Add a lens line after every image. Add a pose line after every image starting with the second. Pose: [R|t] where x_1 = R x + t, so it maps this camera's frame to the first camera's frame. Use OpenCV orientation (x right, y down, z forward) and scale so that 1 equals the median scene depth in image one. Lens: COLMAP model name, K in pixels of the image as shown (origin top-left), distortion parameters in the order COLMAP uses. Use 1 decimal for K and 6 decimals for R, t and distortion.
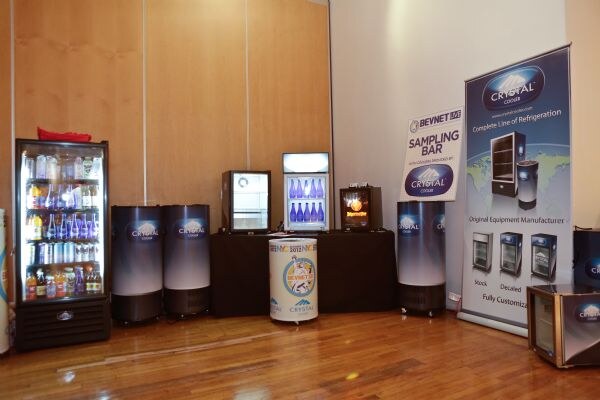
lens RADIAL K [[444.9, 0, 305.9], [0, 444.9, 202.8], [0, 0, 1]] dist [-0.066333, 0.036000]
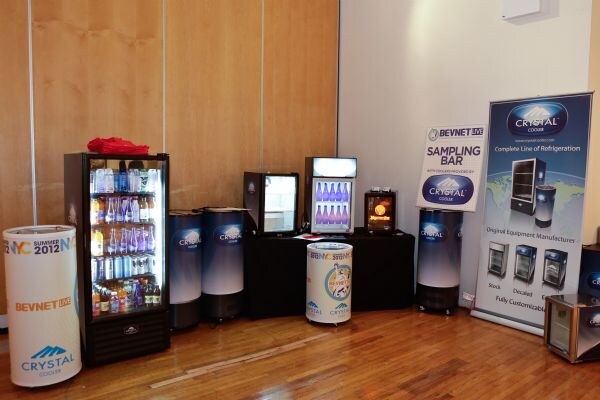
lens RADIAL K [[504.8, 0, 302.0], [0, 504.8, 201.1], [0, 0, 1]] dist [-0.077162, 0.021524]
pose [[0.980528, 0.019013, 0.195458, -0.341930], [-0.039075, 0.994290, 0.099303, -0.143203], [-0.192454, -0.105007, 0.975672, -0.141331]]
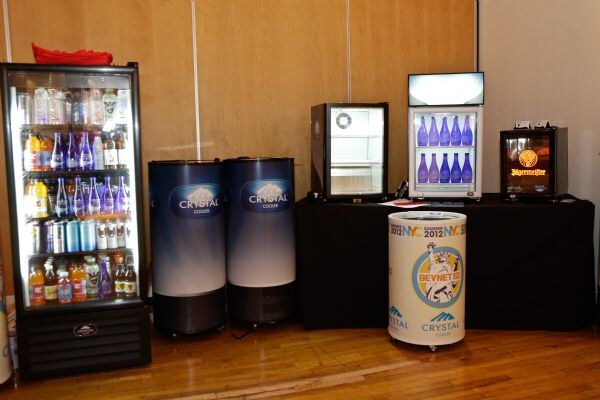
lens RADIAL K [[564.1, 0, 304.9], [0, 564.1, 198.4], [0, 0, 1]] dist [-0.041557, 0.000000]
pose [[0.985177, 0.014055, -0.170966, -0.065761], [0.005861, 0.993298, 0.115431, -0.034531], [0.171443, -0.114722, 0.978492, 0.207462]]
